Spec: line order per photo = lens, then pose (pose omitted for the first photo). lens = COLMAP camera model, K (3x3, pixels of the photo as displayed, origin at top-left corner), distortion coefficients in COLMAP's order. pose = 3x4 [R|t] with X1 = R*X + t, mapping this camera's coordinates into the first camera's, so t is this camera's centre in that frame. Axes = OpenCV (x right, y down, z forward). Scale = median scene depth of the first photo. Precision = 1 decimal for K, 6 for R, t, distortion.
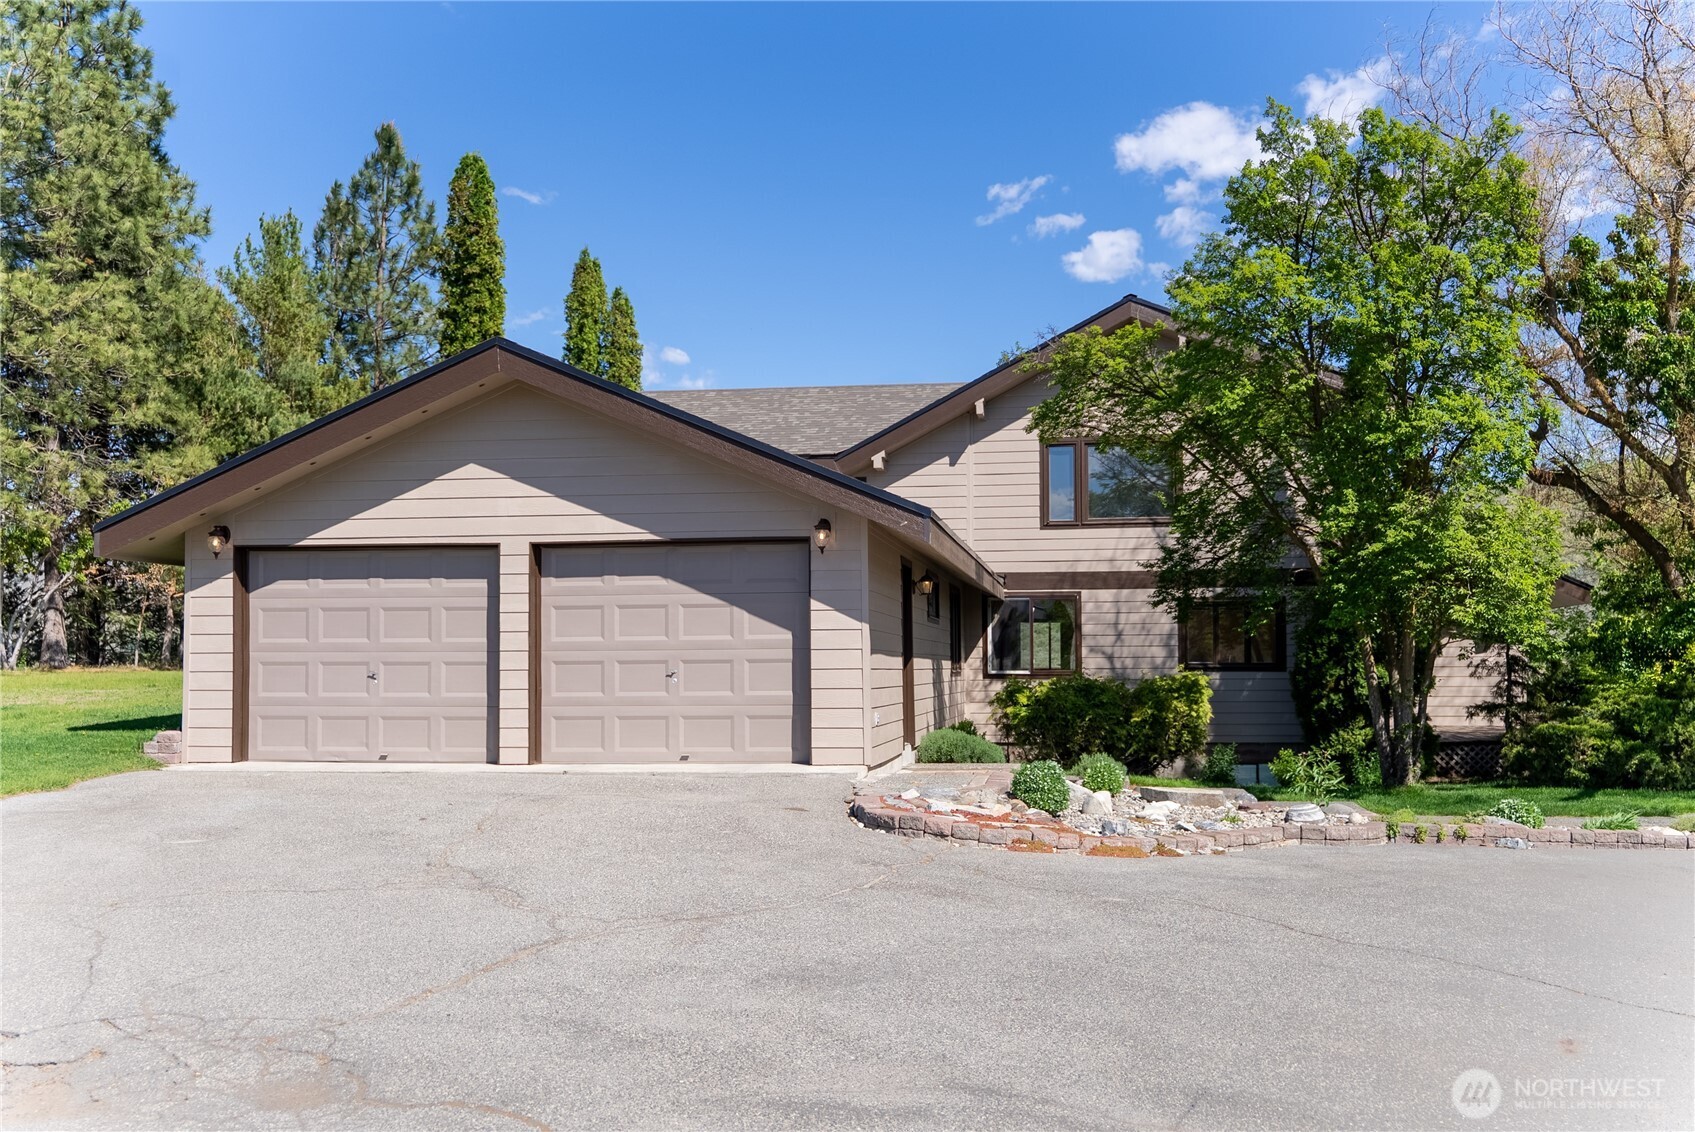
lens RADIAL K [[1467.8, 0, 848.6], [0, 1467.8, 567.0], [0, 0, 1]] dist [0.004232, 0.004740]
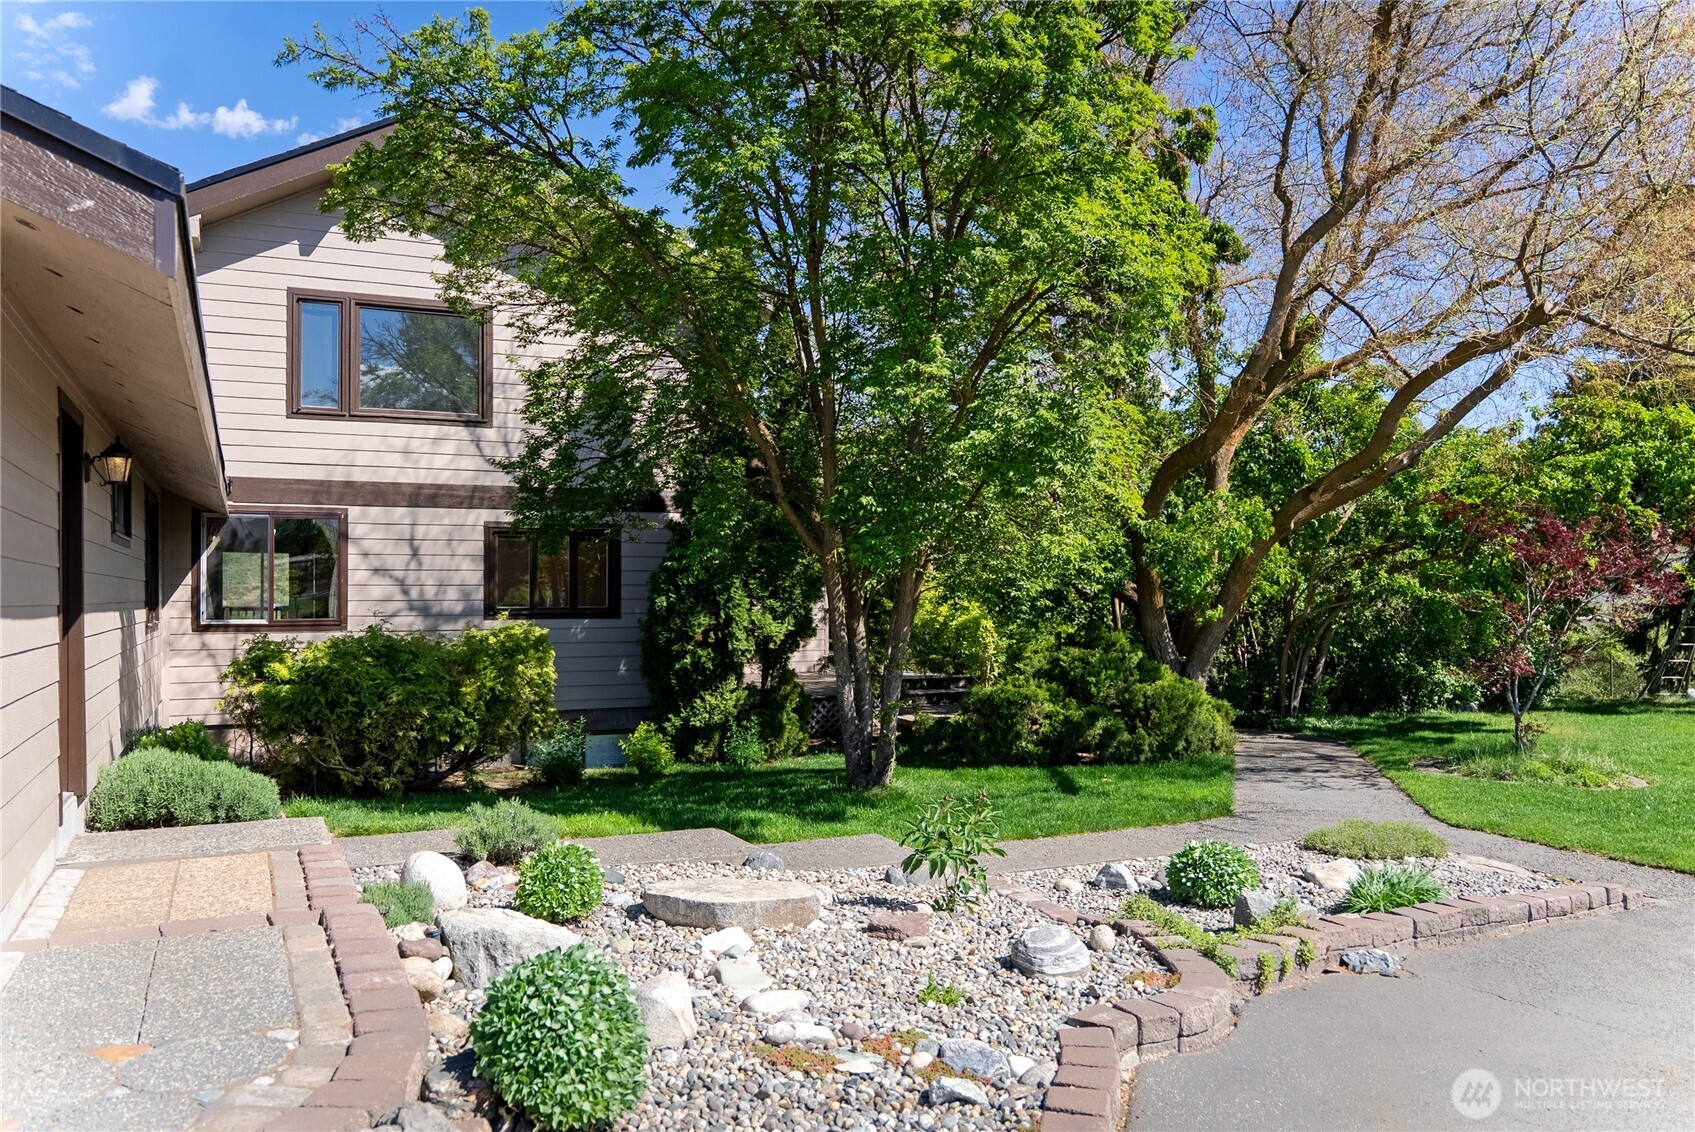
lens RADIAL K [[1232.9, 0, 849.8], [0, 1232.9, 579.5], [0, 0, 1]] dist [-0.006838, -0.003332]
pose [[0.815559, 0.009398, 0.578597, 0.012840], [-0.040364, 0.998357, 0.040680, 0.019923], [-0.577264, -0.056531, 0.814598, 0.430682]]
